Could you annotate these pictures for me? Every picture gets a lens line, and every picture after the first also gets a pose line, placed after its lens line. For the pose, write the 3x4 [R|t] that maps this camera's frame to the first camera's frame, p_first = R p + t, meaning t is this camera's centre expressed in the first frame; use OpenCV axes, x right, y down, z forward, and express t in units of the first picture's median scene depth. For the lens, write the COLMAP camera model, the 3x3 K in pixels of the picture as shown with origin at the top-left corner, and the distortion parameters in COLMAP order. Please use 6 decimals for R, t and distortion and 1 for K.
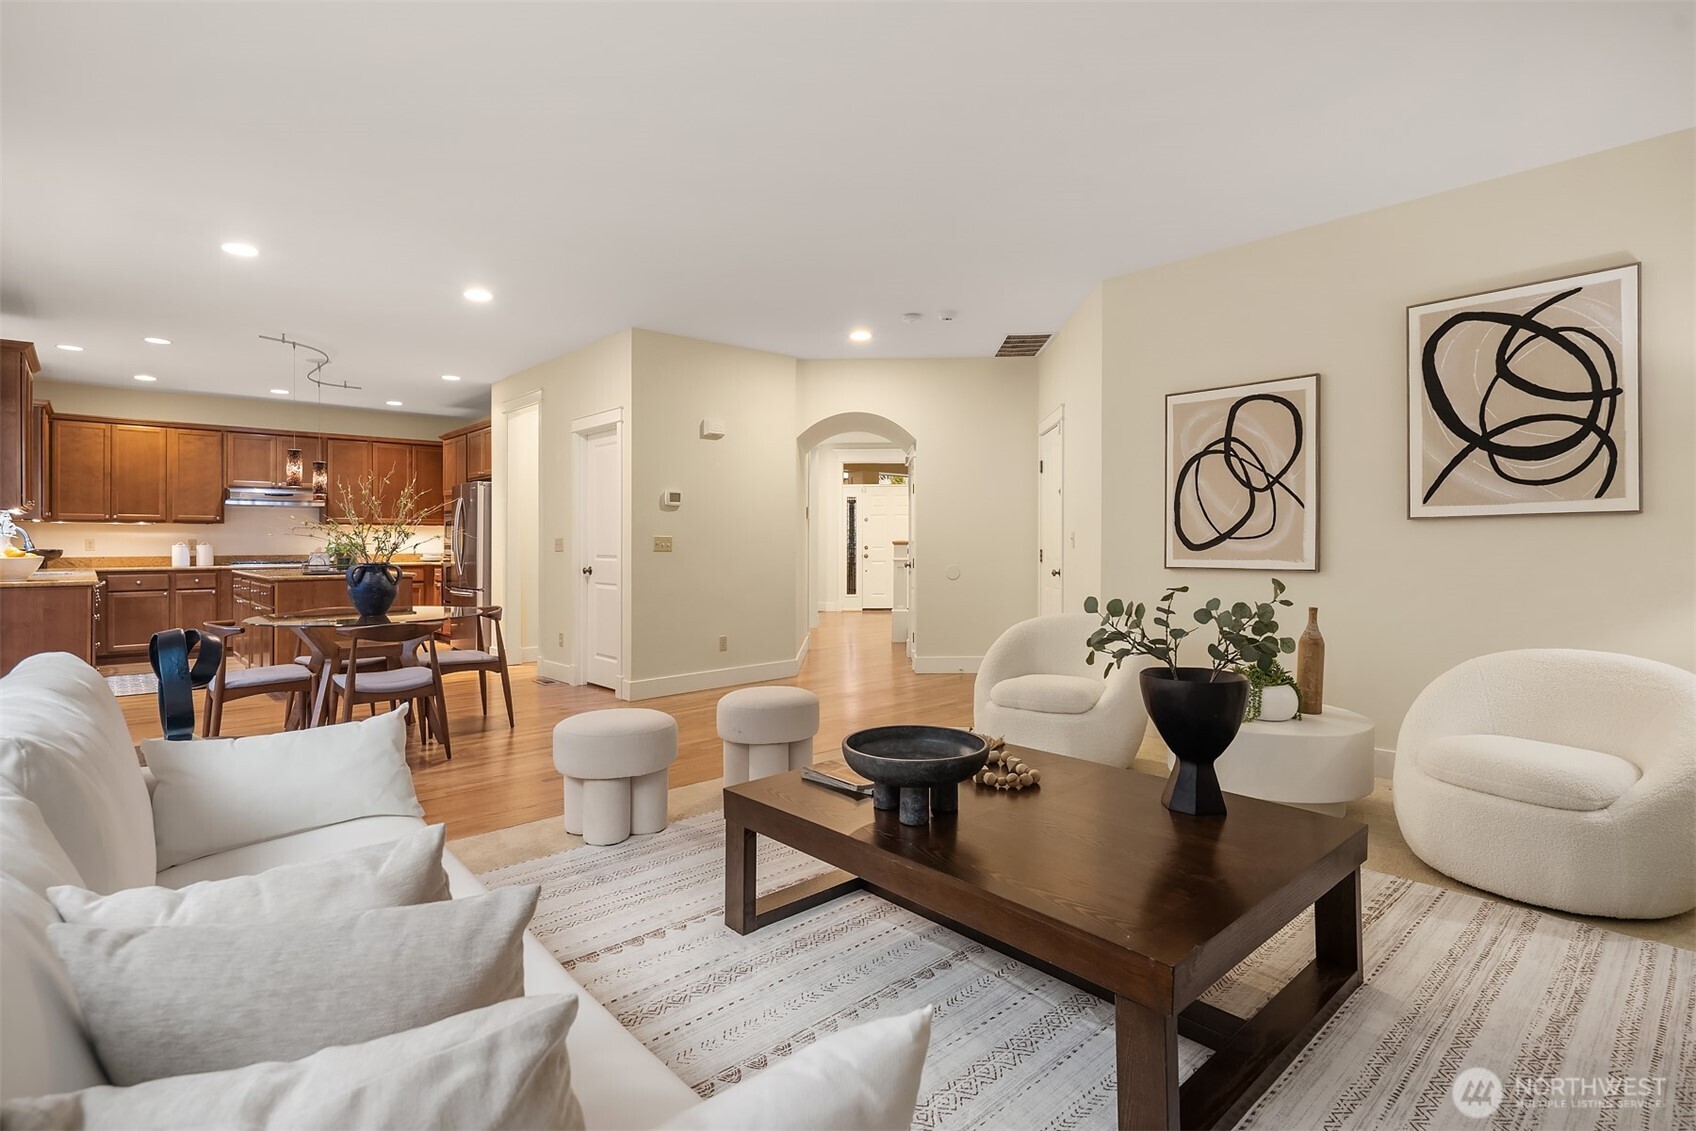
lens RADIAL K [[833.2, 0, 886.2], [0, 833.2, 540.5], [0, 0, 1]] dist [0.000036, -0.002250]
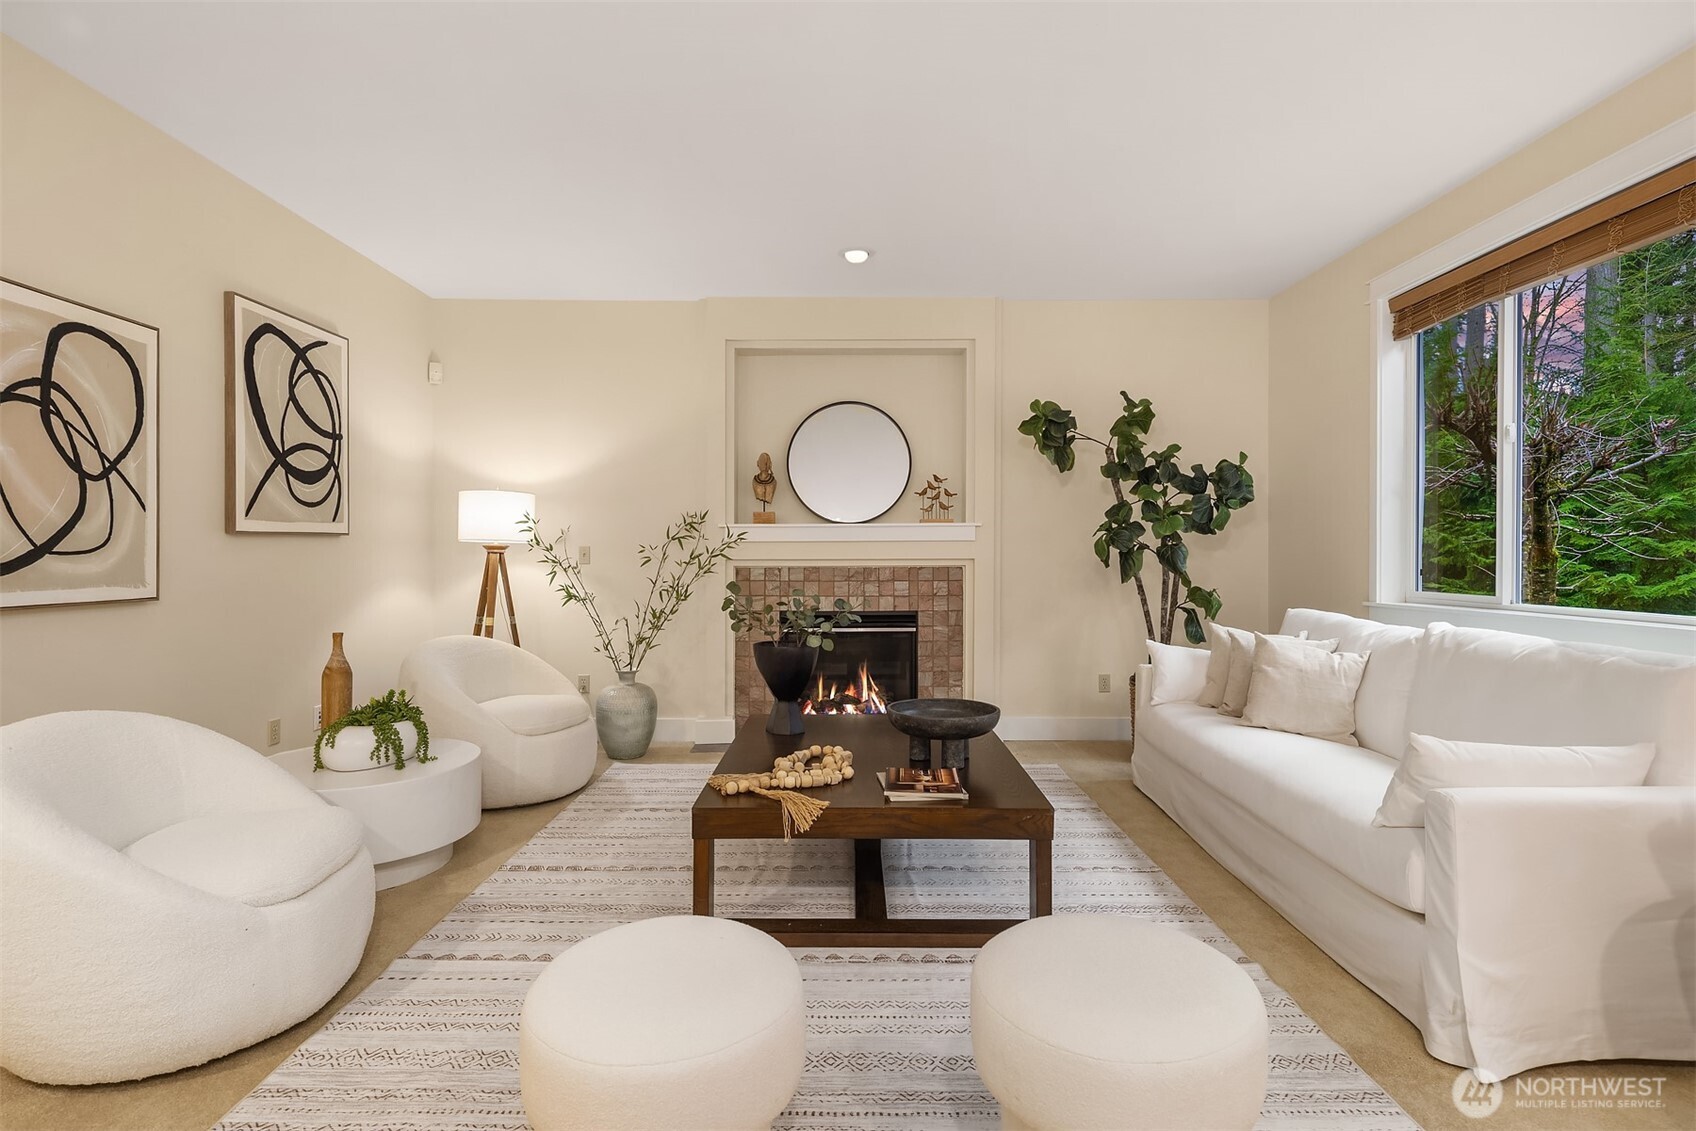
lens RADIAL K [[833.2, 0, 825.6], [0, 833.2, 559.4], [0, 0, 1]] dist [0.000036, -0.002250]
pose [[-0.709129, -0.001677, 0.705077, -0.402601], [0.001278, 0.999992, 0.003664, -0.000183], [-0.705077, 0.003499, -0.709122, 1.087666]]
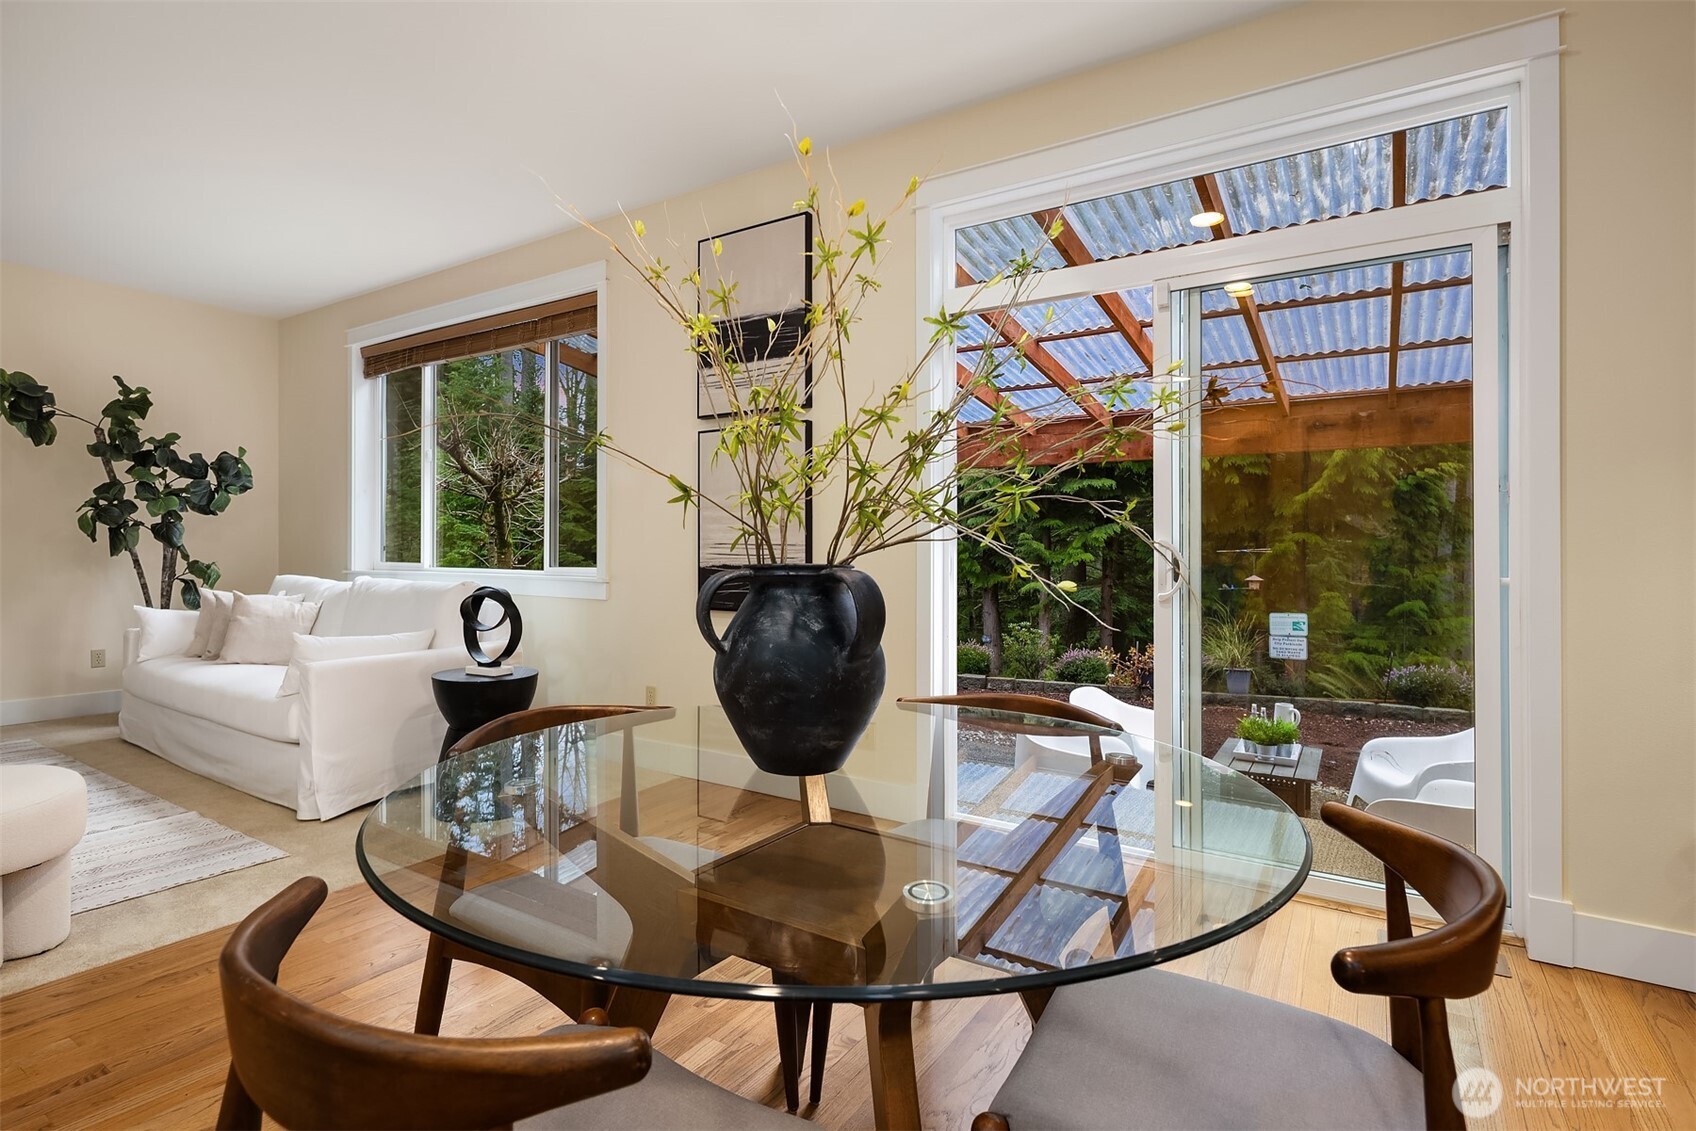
lens RADIAL K [[833.2, 0, 881.8], [0, 833.2, 559.5], [0, 0, 1]] dist [0.000036, -0.002250]
pose [[-0.968780, -0.004223, -0.247886, -0.646729], [-0.006497, 0.999944, 0.008354, 0.020838], [0.247837, 0.009704, -0.968753, 1.411634]]
